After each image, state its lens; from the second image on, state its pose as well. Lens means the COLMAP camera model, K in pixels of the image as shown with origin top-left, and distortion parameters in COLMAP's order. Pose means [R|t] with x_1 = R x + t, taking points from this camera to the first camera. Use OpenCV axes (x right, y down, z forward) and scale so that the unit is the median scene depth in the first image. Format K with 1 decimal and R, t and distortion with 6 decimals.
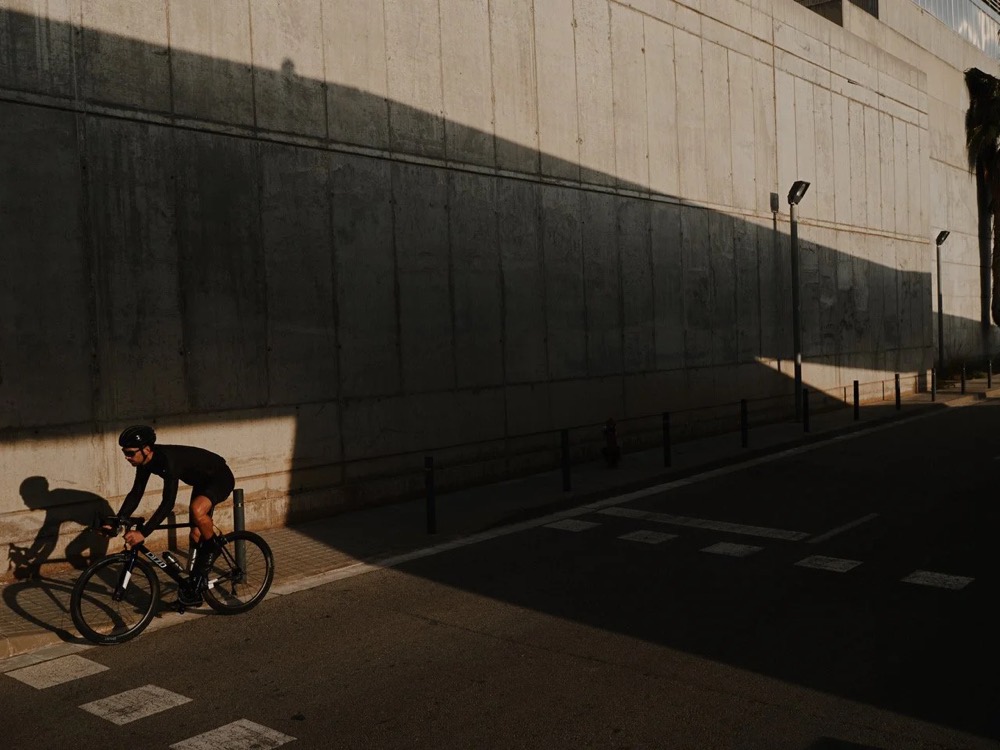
lens RADIAL K [[1310.3, 0, 485.6], [0, 1310.3, 372.8], [0, 0, 1]] dist [0.020244, 0.022334]
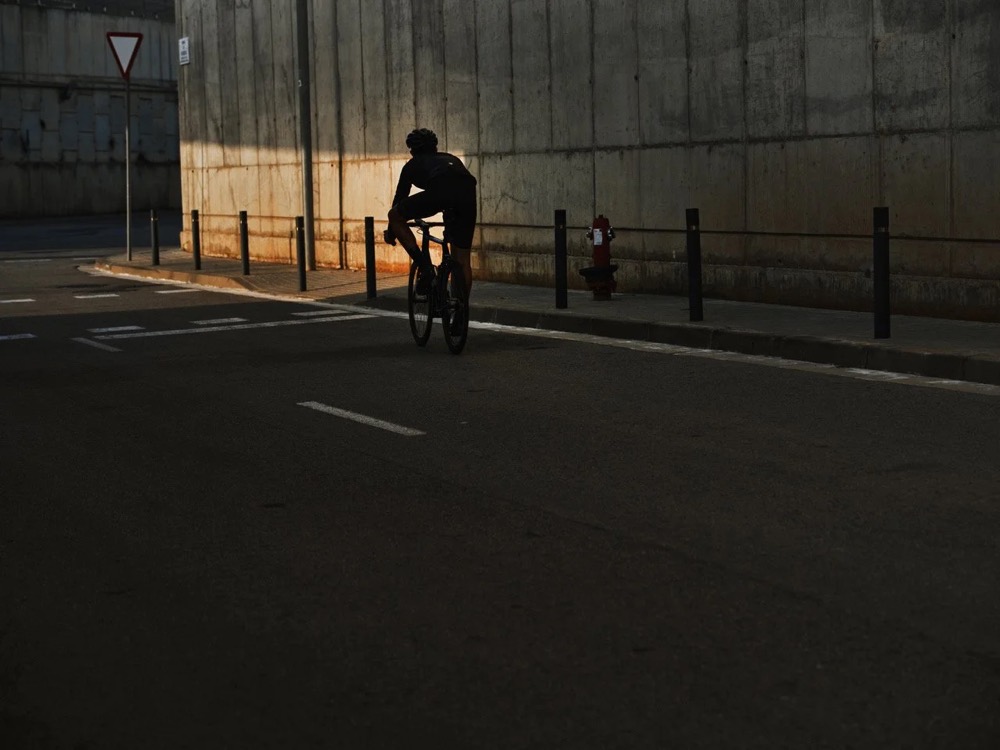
lens RADIAL K [[1310.3, 0, 485.6], [0, 1310.3, 372.8], [0, 0, 1]] dist [0.020244, 0.022334]
pose [[-0.359847, 0.204971, -0.910218, 0.655463], [0.017617, 0.976889, 0.213019, -0.022163], [0.932845, 0.060620, -0.355142, 1.154552]]
